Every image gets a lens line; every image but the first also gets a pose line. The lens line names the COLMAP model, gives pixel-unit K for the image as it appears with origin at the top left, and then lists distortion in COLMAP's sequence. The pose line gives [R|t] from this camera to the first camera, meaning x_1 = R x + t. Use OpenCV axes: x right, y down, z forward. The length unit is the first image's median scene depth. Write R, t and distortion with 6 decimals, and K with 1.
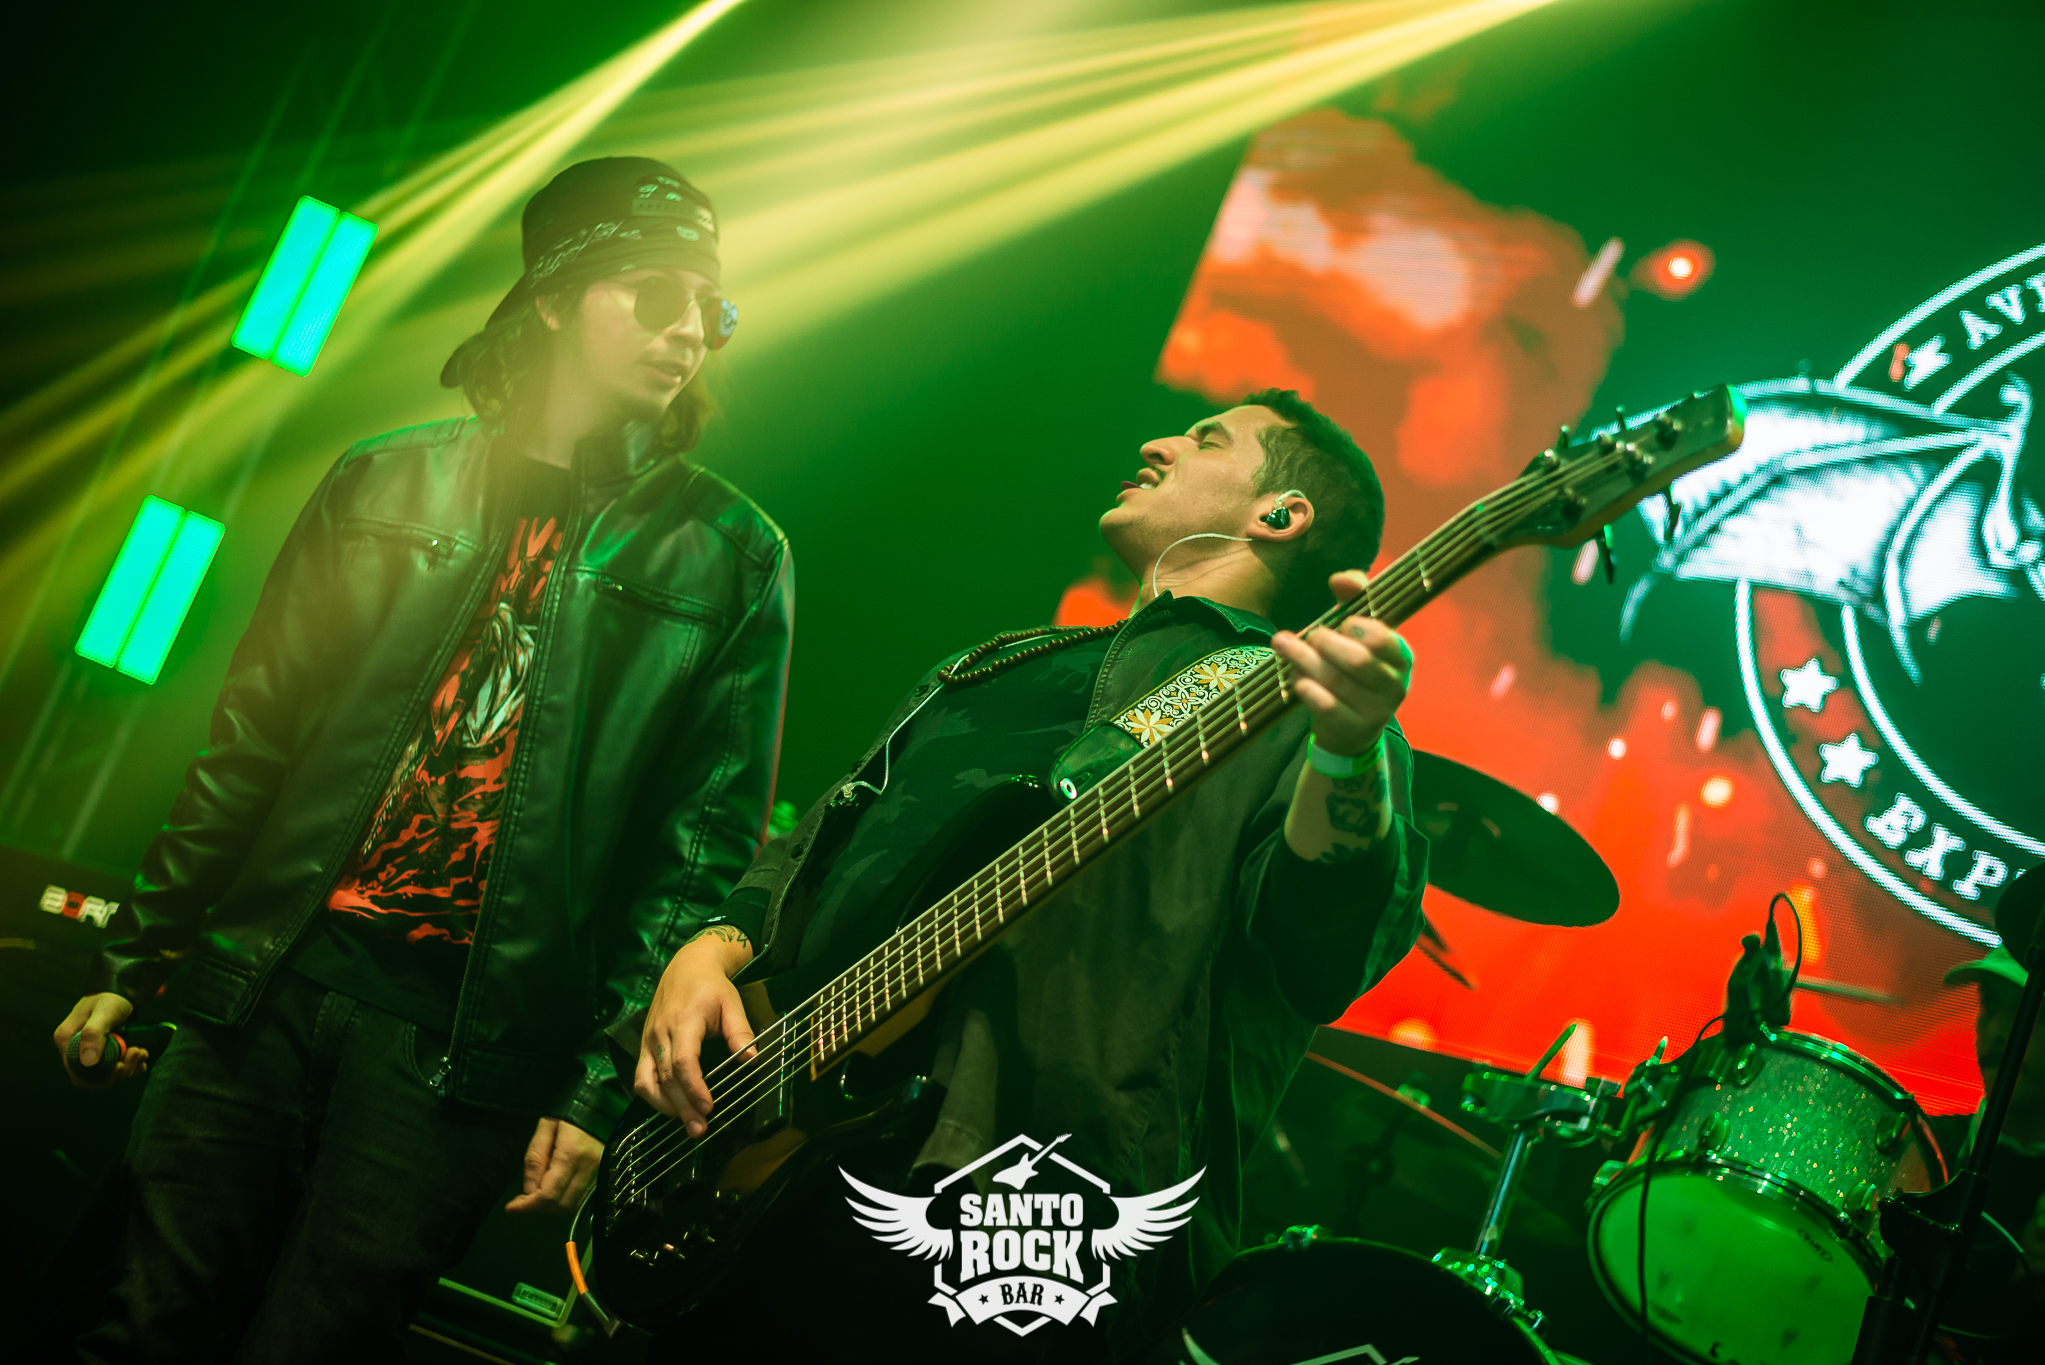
lens RADIAL K [[3001.0, 0, 1030.3], [0, 3001.0, 684.9], [0, 0, 1]] dist [-0.103832, 0.000000]
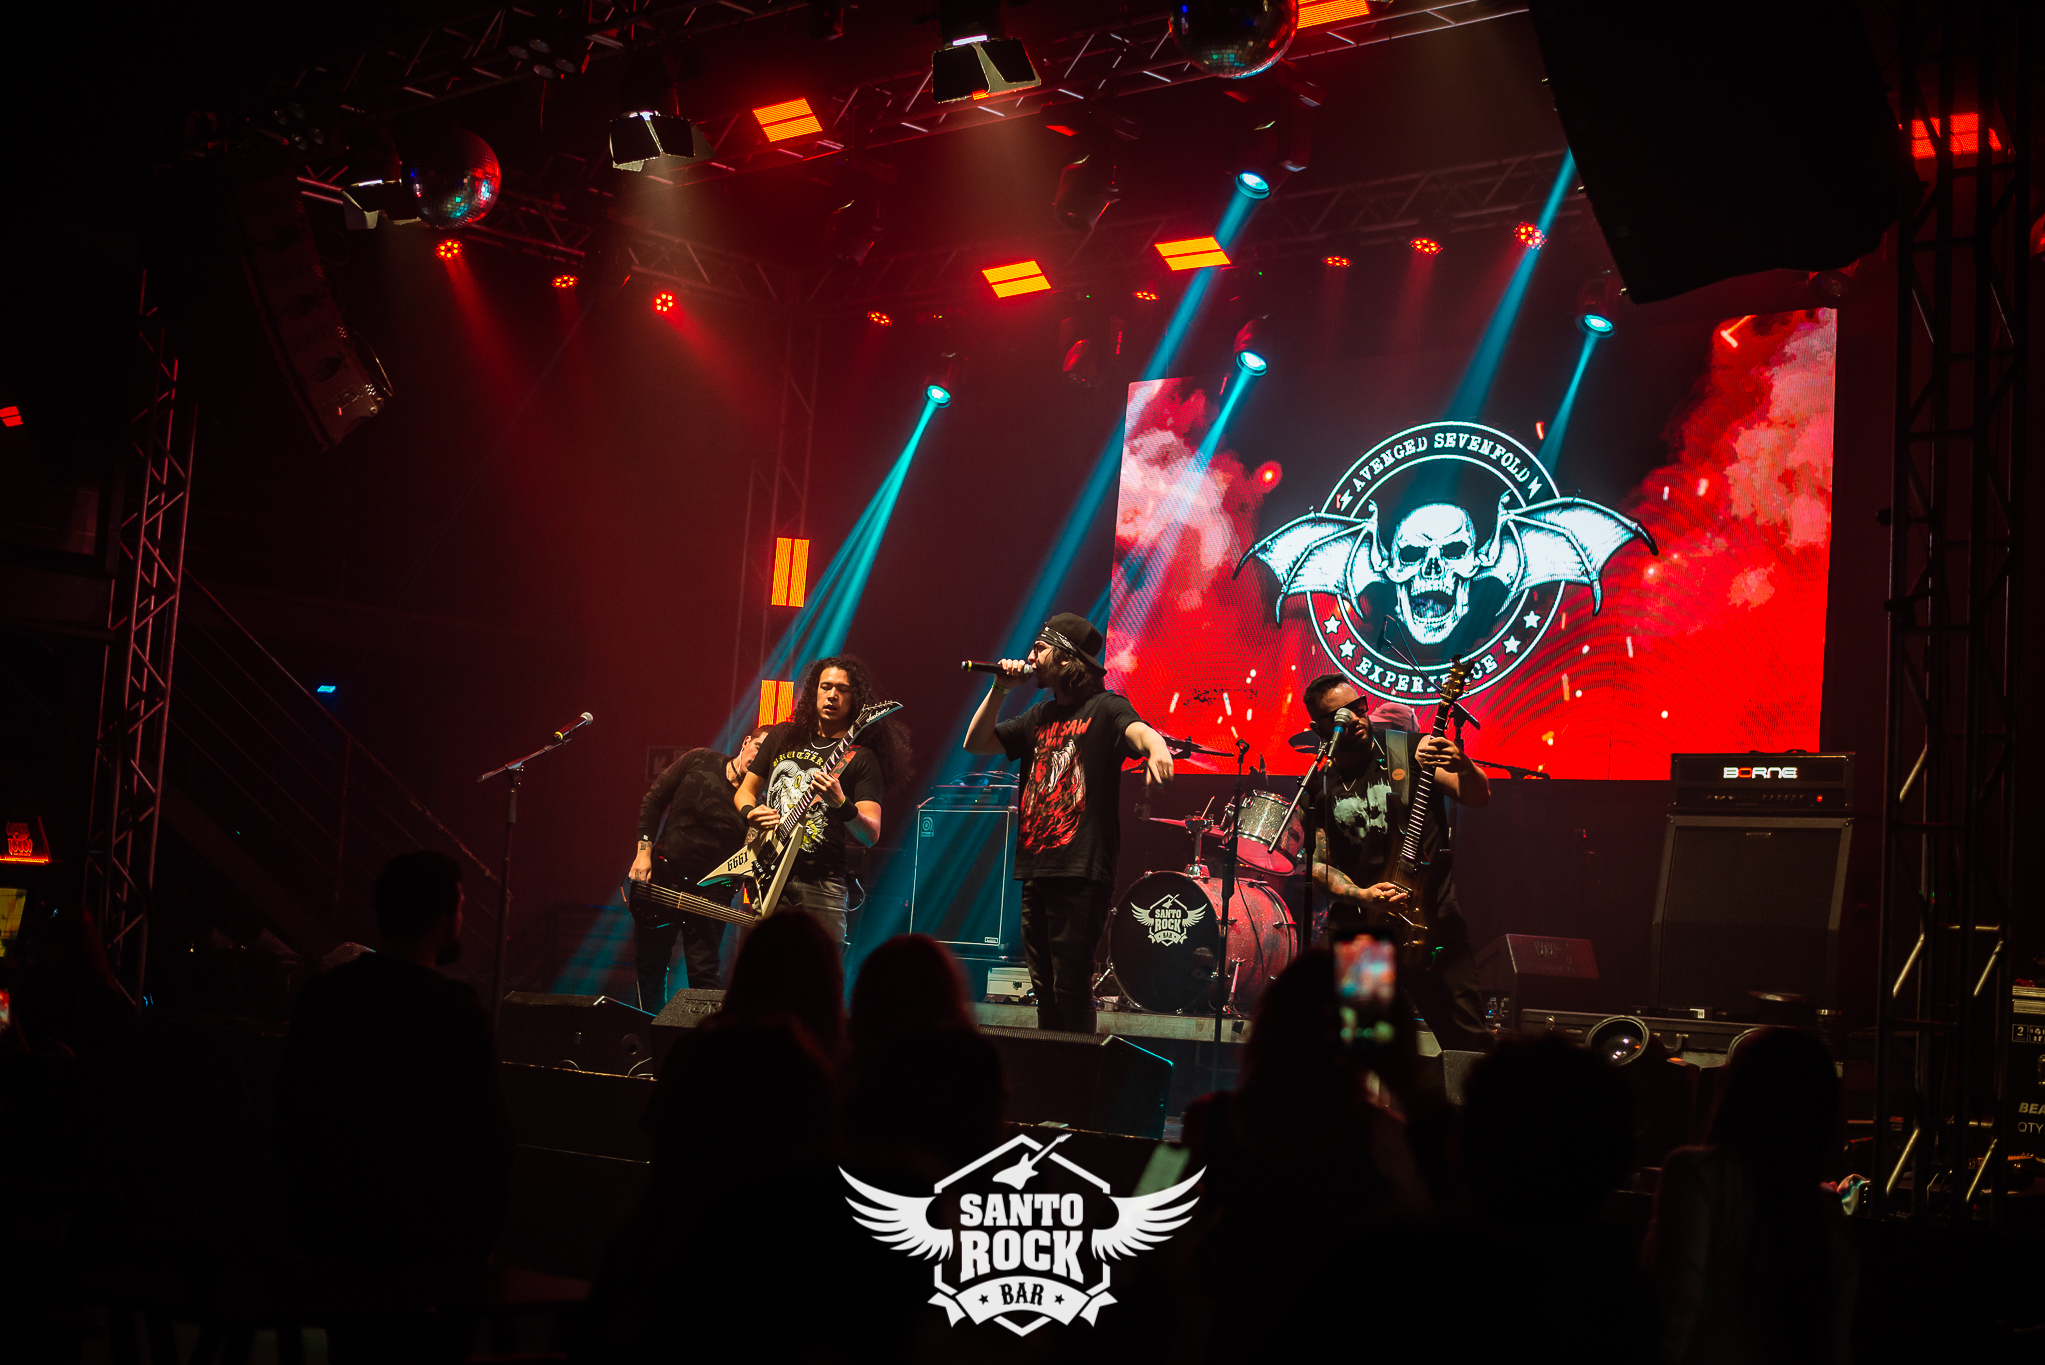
lens RADIAL K [[3001.0, 0, 1019.6], [0, 3001.0, 683.8], [0, 0, 1]] dist [-0.103832, 0.000000]
pose [[0.938157, -0.301405, -0.170342, 0.457412], [0.322263, 0.940060, 0.111505, -0.376516], [0.126524, -0.159504, 0.979056, -1.966902]]
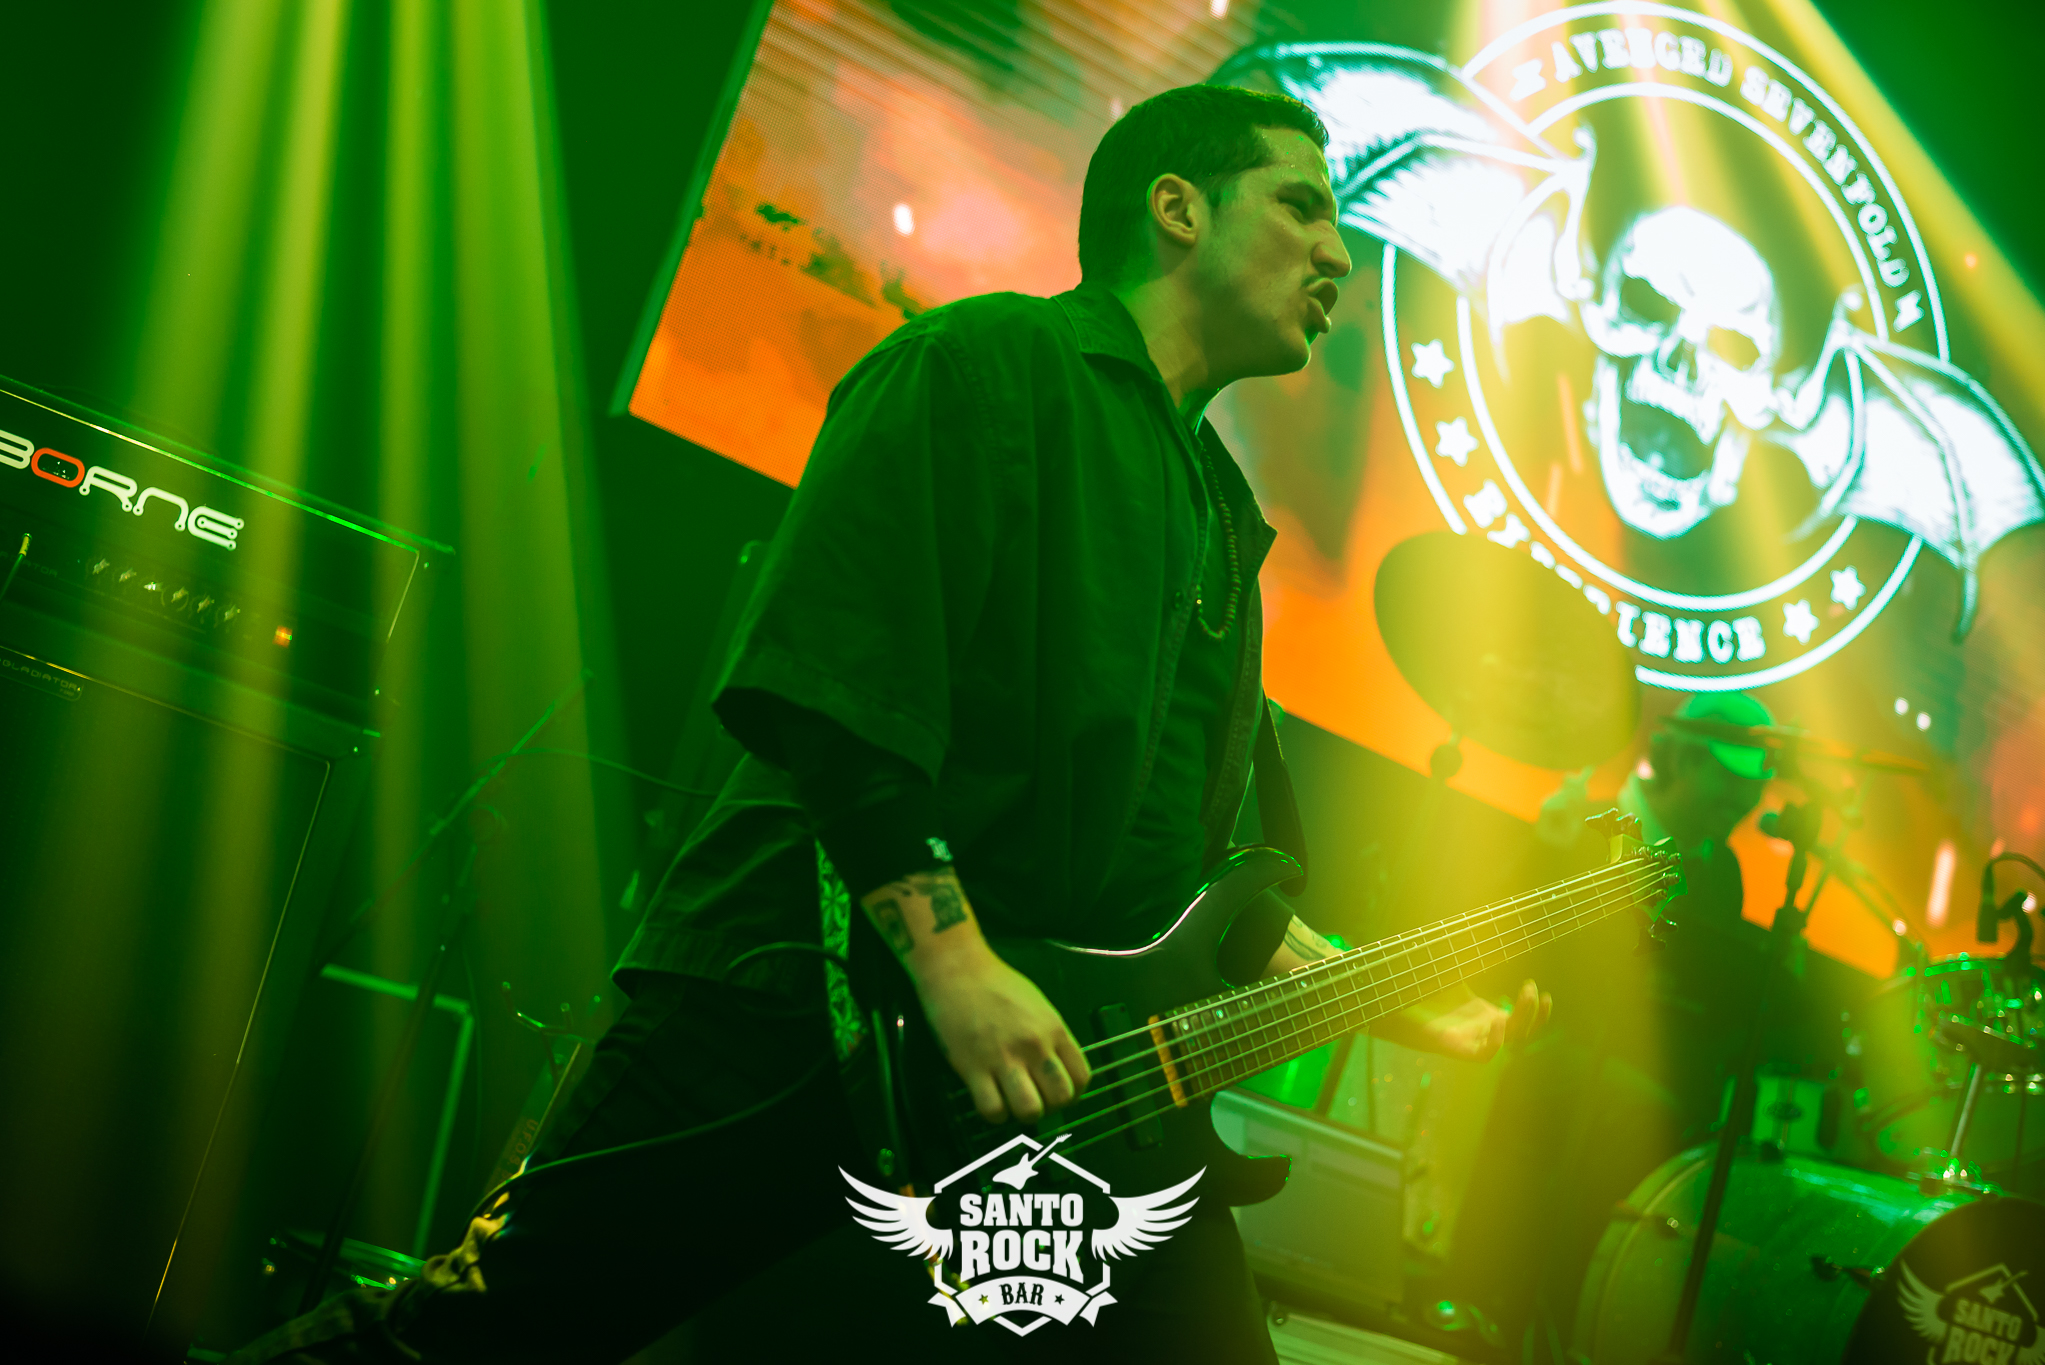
lens RADIAL K [[3001.0, 0, 1018.1], [0, 3001.0, 686.7], [0, 0, 1]] dist [-0.103832, 0.000000]
pose [[0.521912, -0.053254, 0.851335, -0.821309], [-0.359238, 0.891500, 0.275998, -0.150505], [-0.773664, -0.449879, 0.446154, 0.543265]]
